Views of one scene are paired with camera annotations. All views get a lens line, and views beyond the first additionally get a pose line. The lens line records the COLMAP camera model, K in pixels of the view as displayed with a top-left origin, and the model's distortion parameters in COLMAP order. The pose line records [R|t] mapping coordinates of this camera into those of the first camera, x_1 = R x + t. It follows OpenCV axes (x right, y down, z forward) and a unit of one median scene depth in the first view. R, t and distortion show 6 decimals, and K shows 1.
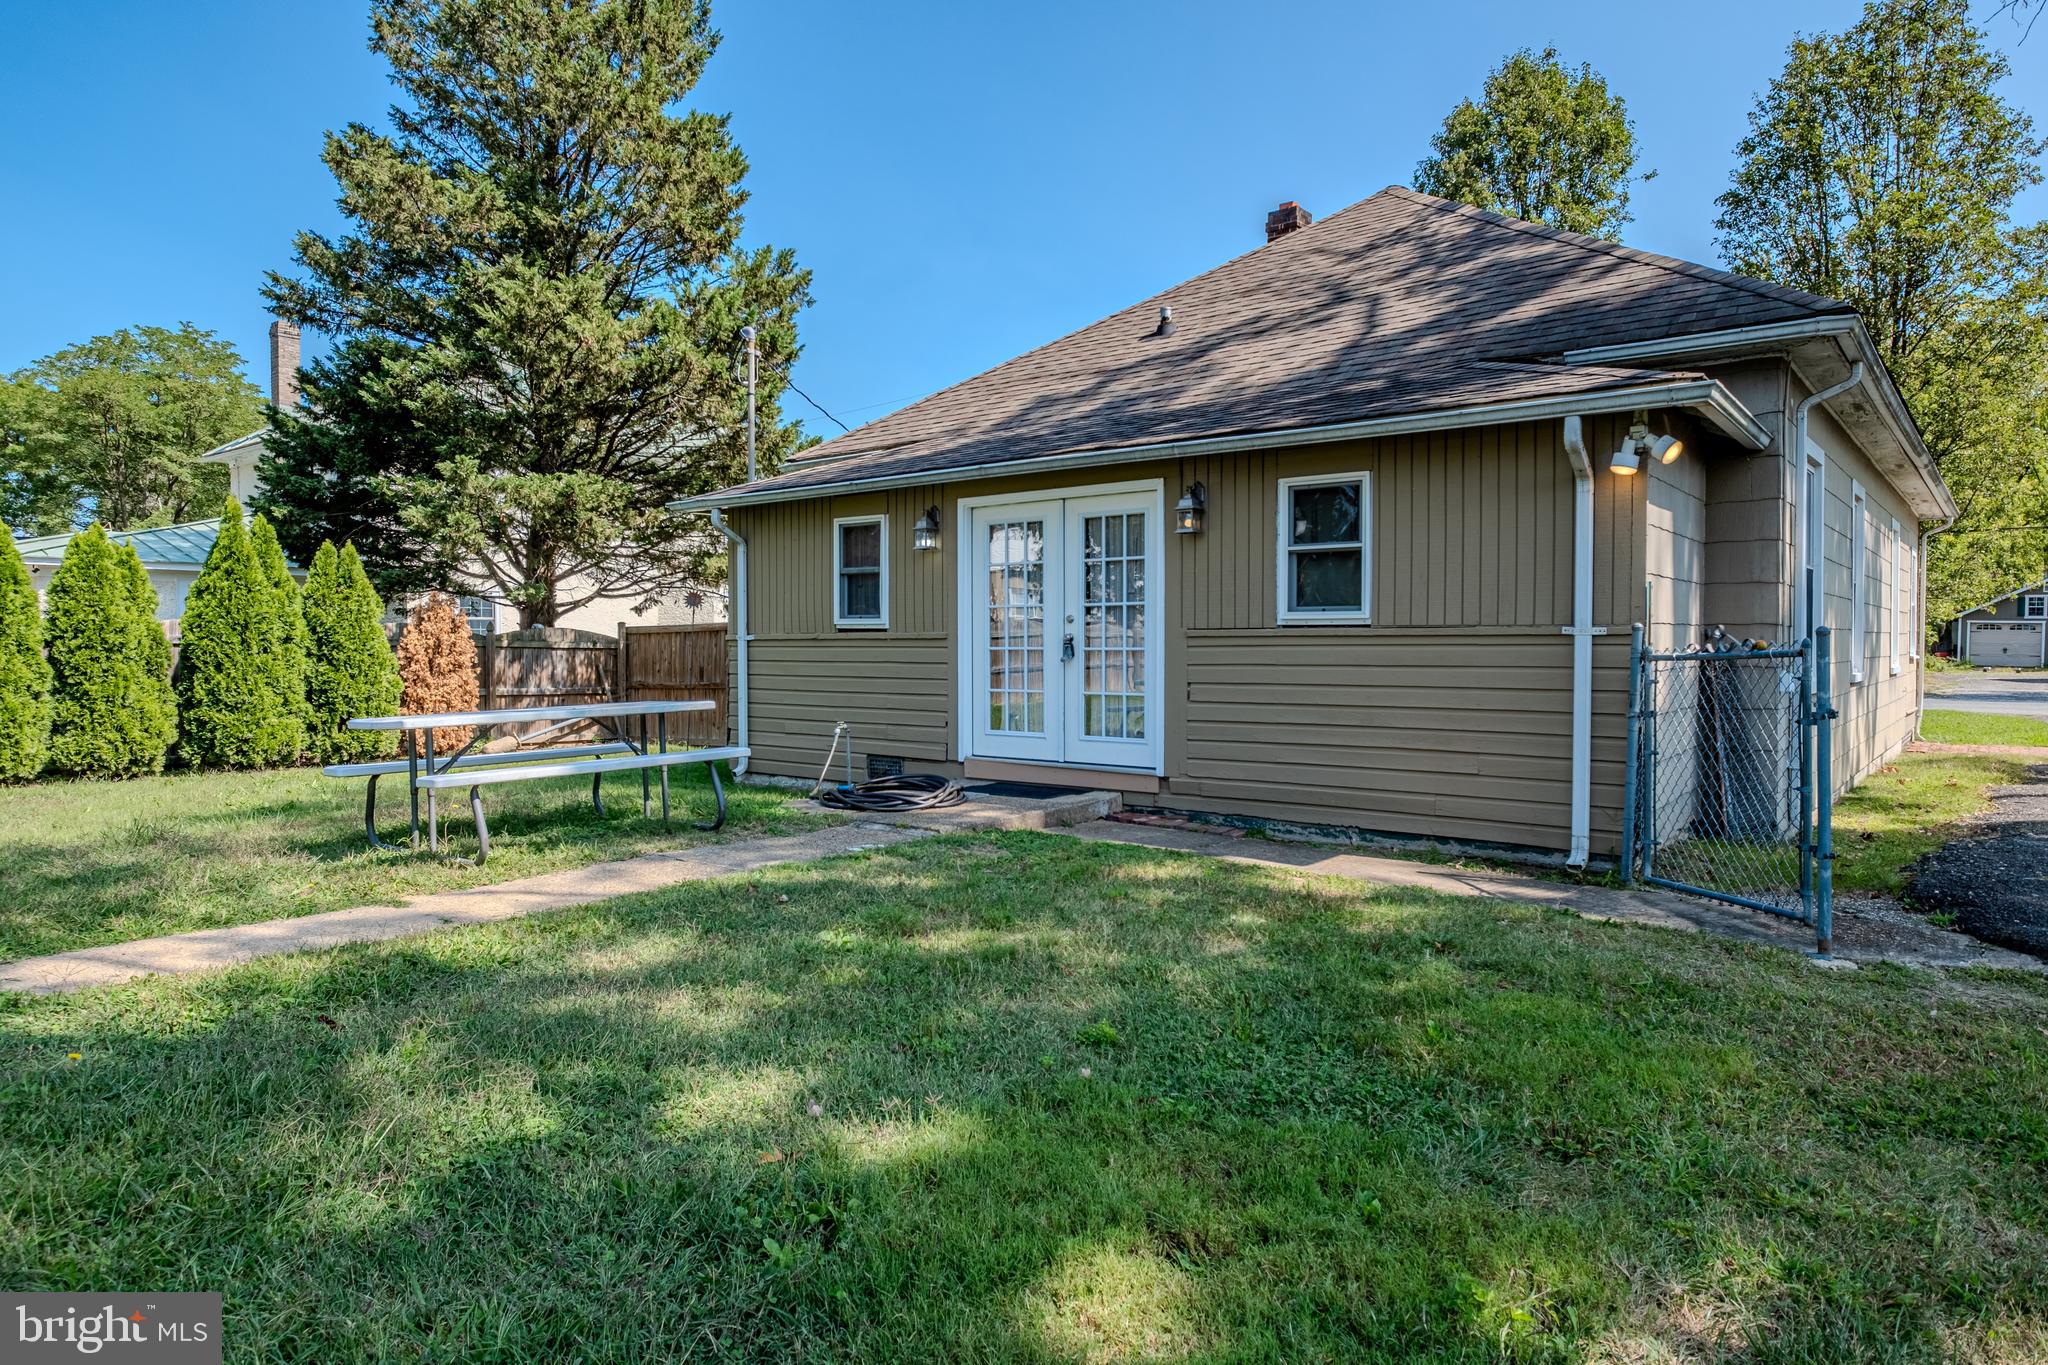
lens RADIAL K [[1233.8, 0, 1022.0], [0, 1233.8, 675.0], [0, 0, 1]] dist [-0.004497, -0.007396]
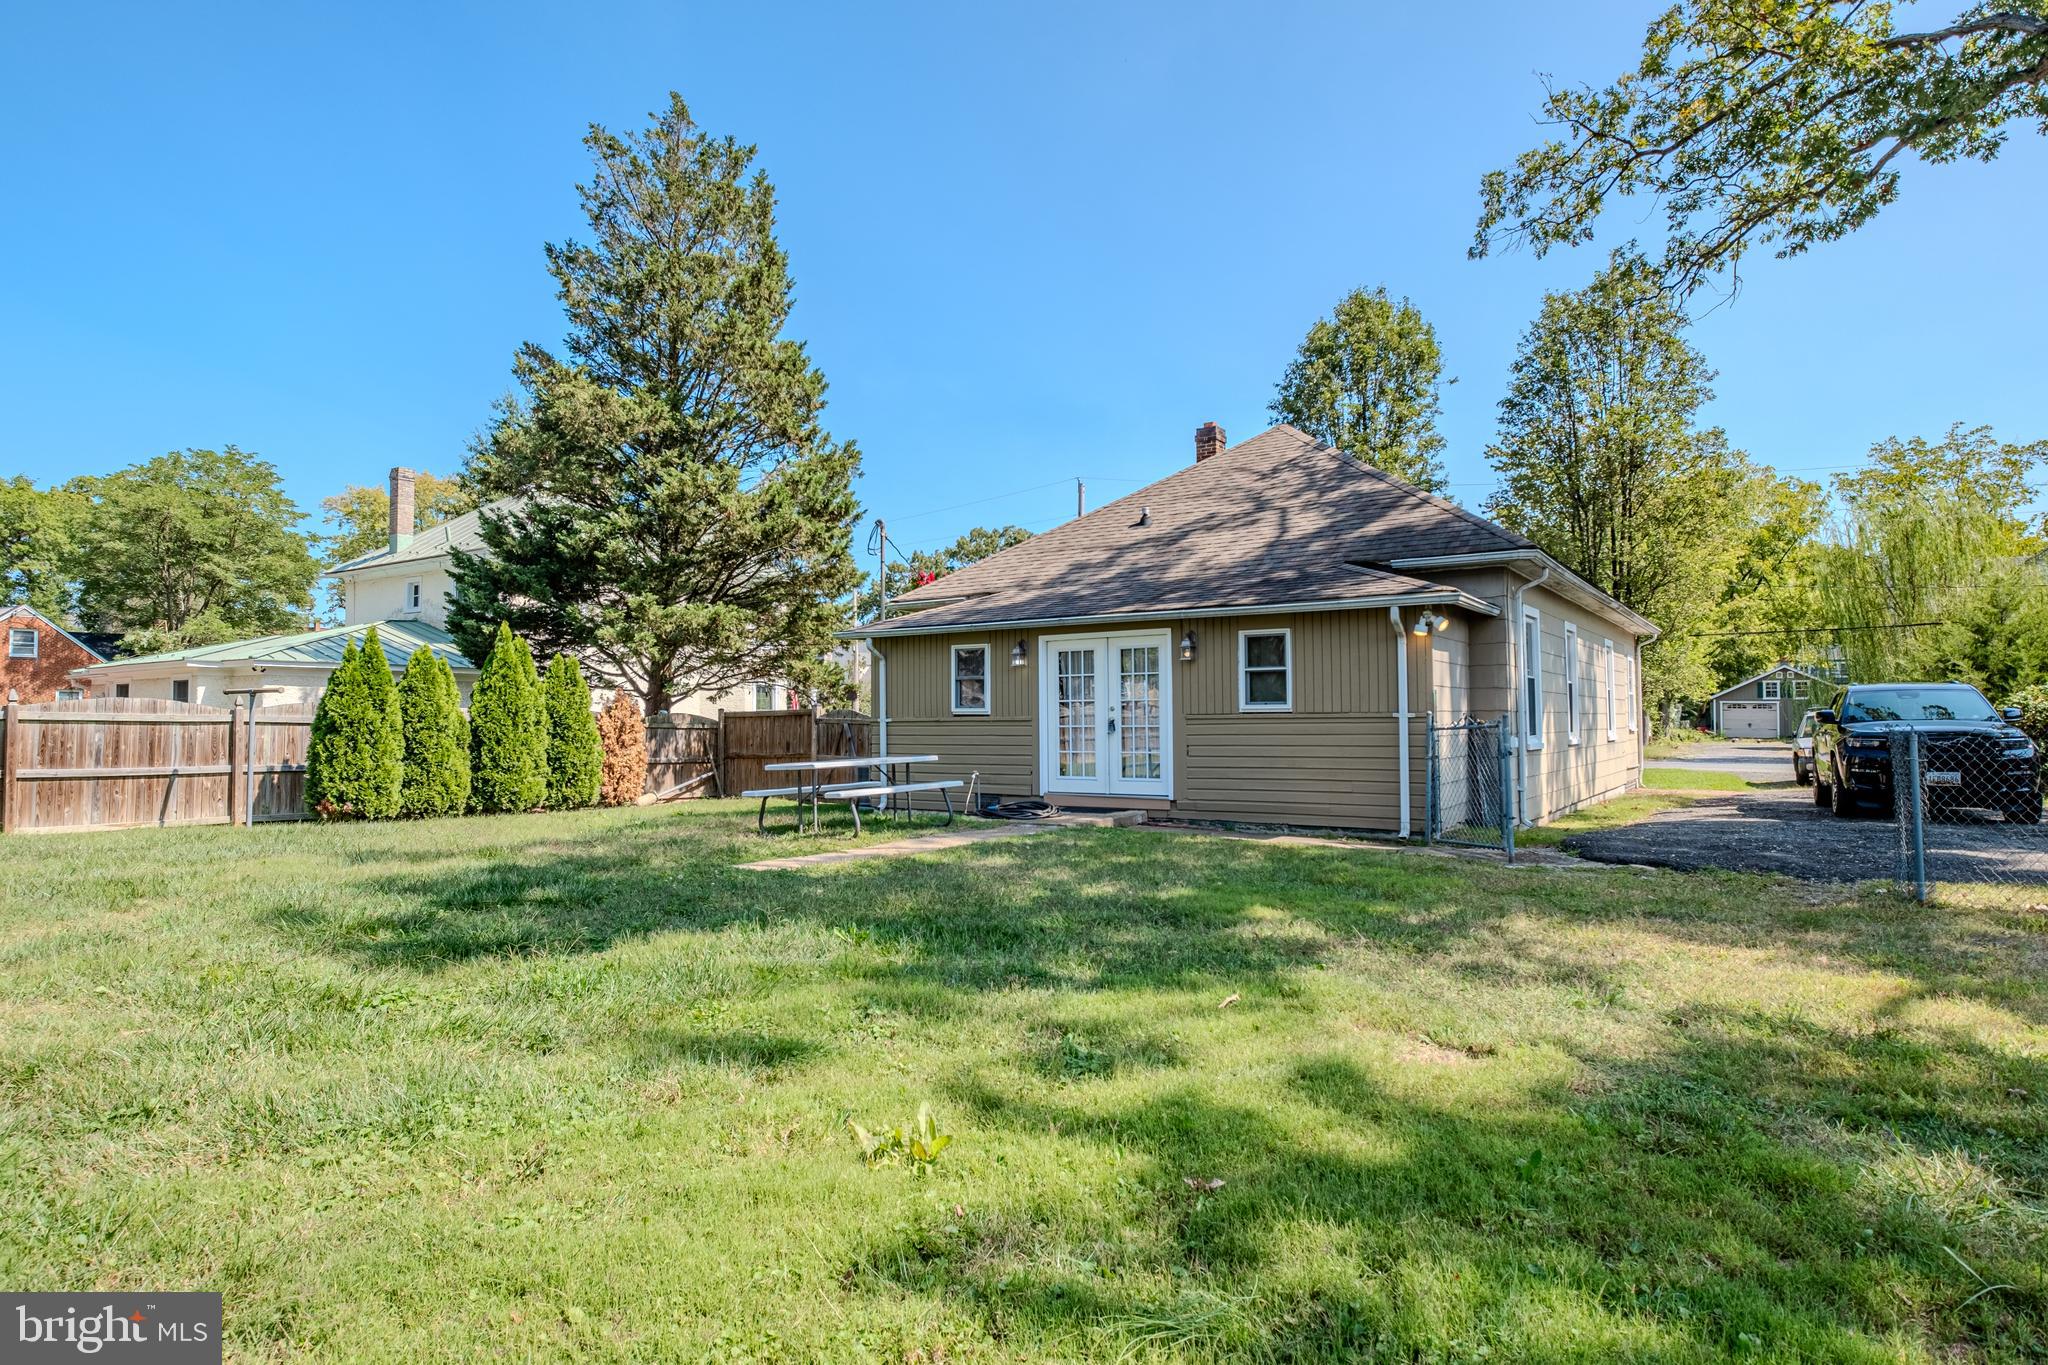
lens RADIAL K [[1135.8, 0, 1020.9], [0, 1135.8, 679.3], [0, 0, 1]] dist [-0.013606, 0.001188]
pose [[0.996314, -0.001223, 0.085767, -0.149781], [0.006721, 0.997938, -0.063840, 0.008805], [-0.085512, 0.064181, 0.994268, -0.366393]]
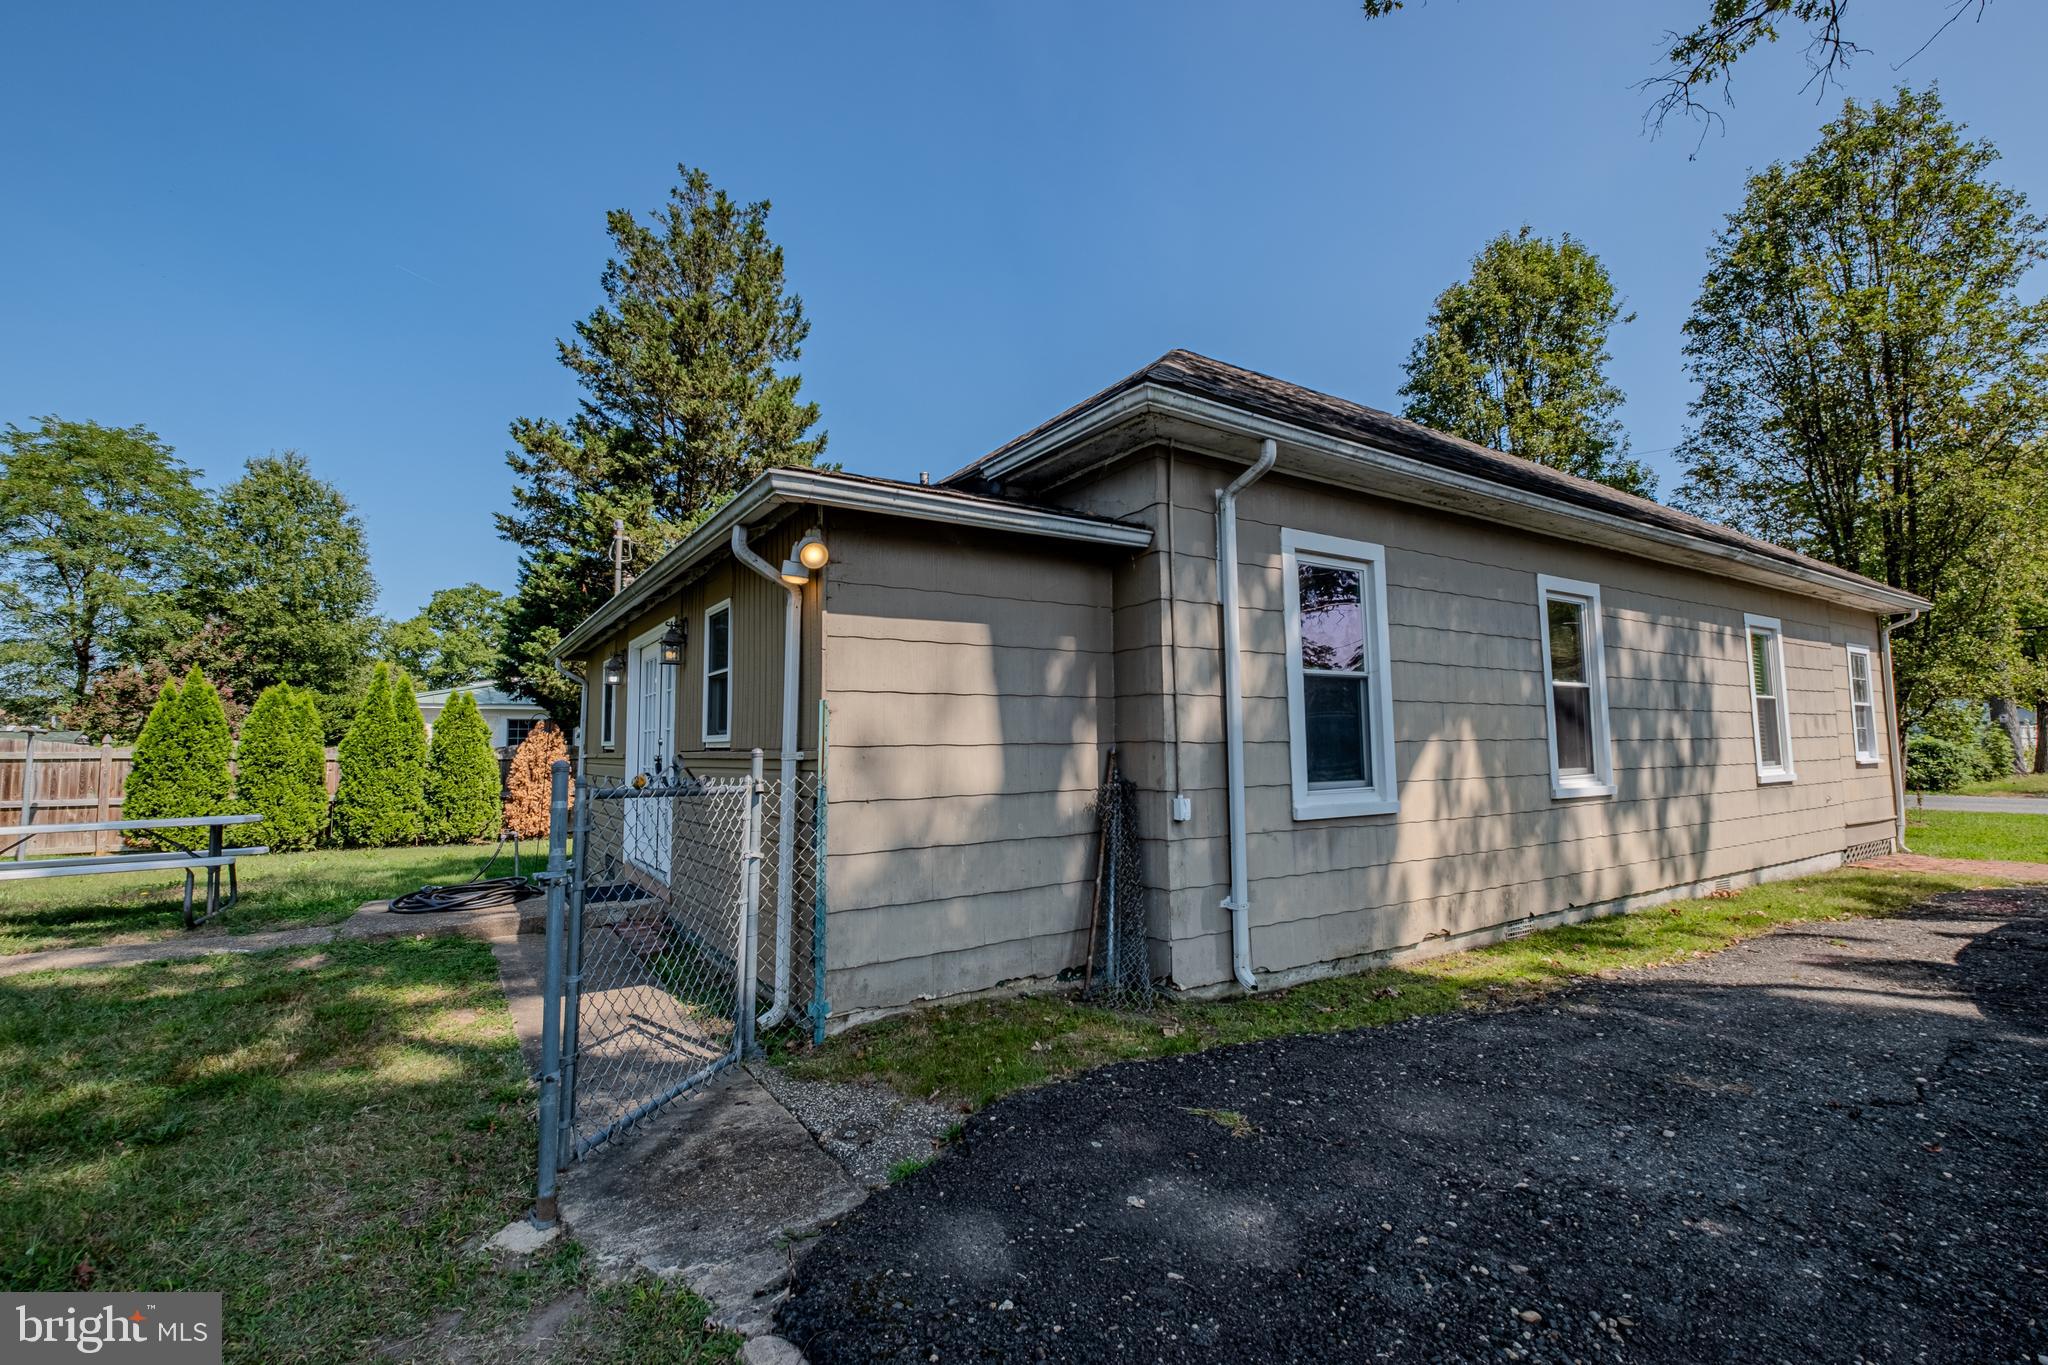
lens RADIAL K [[889.6, 0, 1026.4], [0, 889.6, 676.0], [0, 0, 1]] dist [-0.006977, -0.001155]
pose [[0.952106, -0.033906, -0.303883, 0.423383], [0.002052, 0.994519, -0.104535, -0.013539], [0.305762, 0.098905, 0.946957, 0.220614]]
